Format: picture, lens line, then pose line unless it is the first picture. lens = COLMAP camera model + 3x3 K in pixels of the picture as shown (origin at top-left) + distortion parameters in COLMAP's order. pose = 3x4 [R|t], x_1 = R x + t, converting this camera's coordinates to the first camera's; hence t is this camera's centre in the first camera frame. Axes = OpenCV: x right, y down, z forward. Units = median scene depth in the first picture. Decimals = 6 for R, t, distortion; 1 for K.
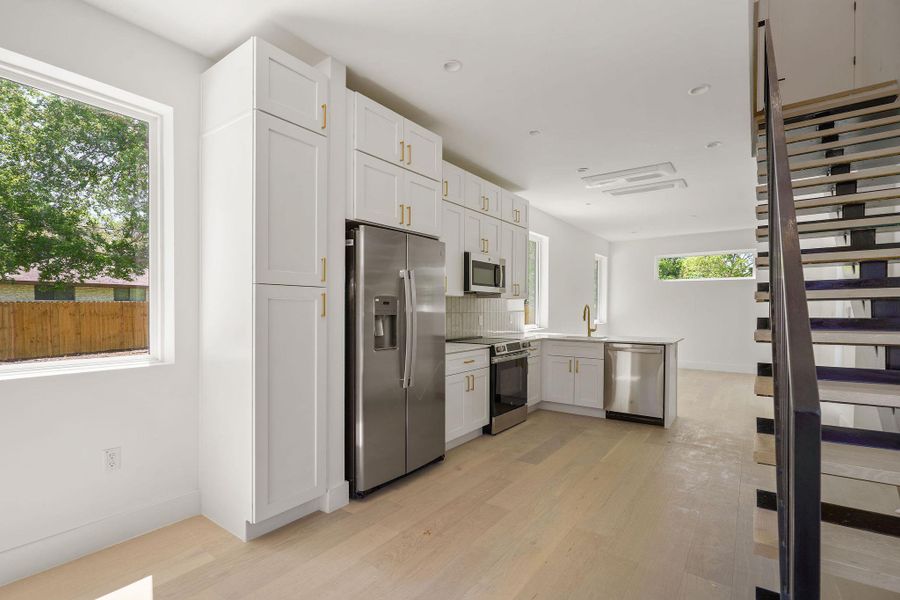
lens RADIAL K [[425.4, 0, 450.1], [0, 425.4, 308.8], [0, 0, 1]] dist [-0.001375, -0.000229]
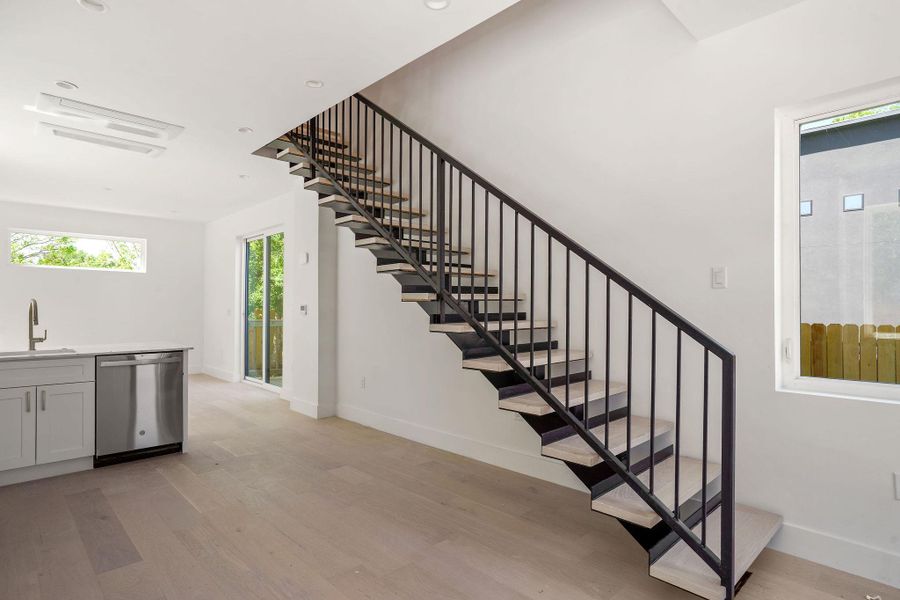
lens RADIAL K [[482.0, 0, 449.2], [0, 482.0, 304.4], [0, 0, 1]] dist [-0.002534, 0.000946]
pose [[0.177548, 0.005847, 0.984095, -0.309651], [-0.004072, 0.999978, -0.005207, -0.000491], [-0.984104, -0.003083, 0.177568, 0.338180]]
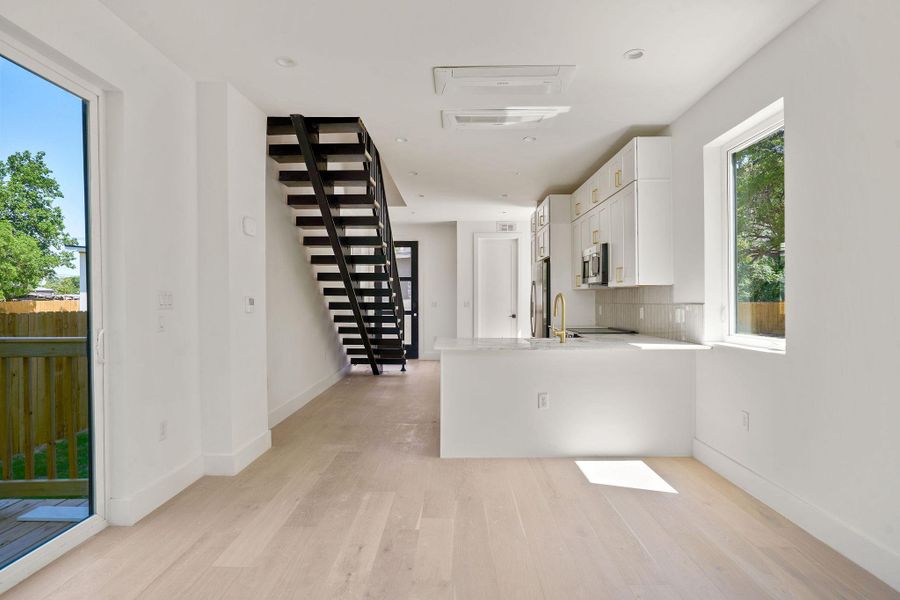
lens RADIAL K [[482.0, 0, 449.2], [0, 482.0, 304.4], [0, 0, 1]] dist [-0.002534, 0.000946]
pose [[-0.818399, 0.005221, -0.574627, 1.074120], [-0.000242, 0.999956, 0.009430, 0.002053], [0.574650, 0.007857, -0.818361, 1.820104]]
